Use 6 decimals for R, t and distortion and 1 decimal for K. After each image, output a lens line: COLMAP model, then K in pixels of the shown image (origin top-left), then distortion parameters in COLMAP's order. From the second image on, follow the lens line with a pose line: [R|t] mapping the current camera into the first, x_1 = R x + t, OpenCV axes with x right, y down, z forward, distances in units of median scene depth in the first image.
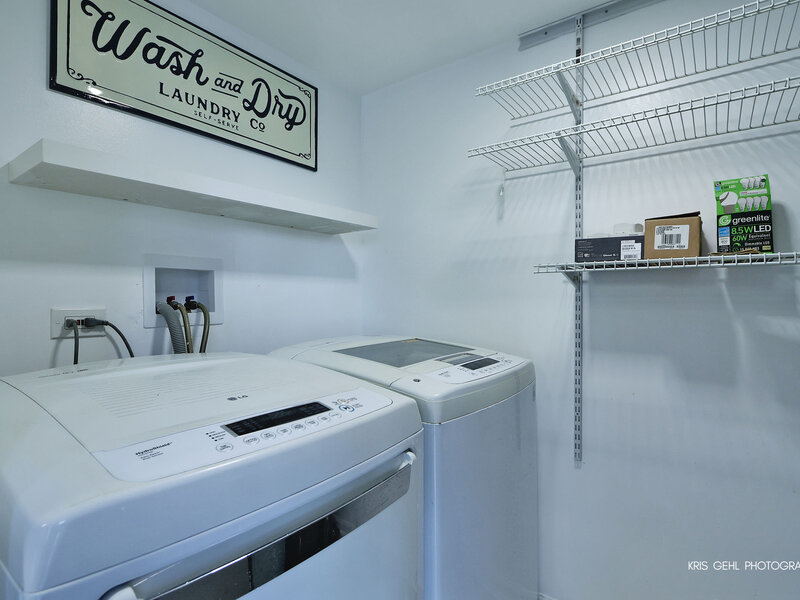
lens RADIAL K [[444.6, 0, 400.0], [0, 444.6, 300.0], [0, 0, 1]] dist [-0.002703, -0.000473]
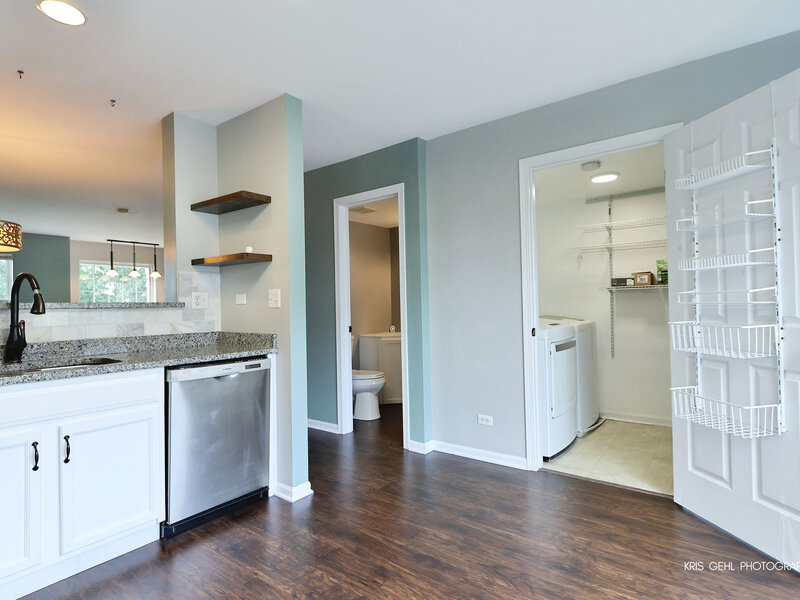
lens RADIAL K [[444.6, 0, 400.0], [0, 444.6, 300.0], [0, 0, 1]] dist [-0.002703, -0.000473]
pose [[0.999872, -0.013247, -0.008944, -0.948214], [0.013113, 0.999802, -0.014967, 0.031425], [0.009141, 0.014848, 0.999848, -1.893030]]
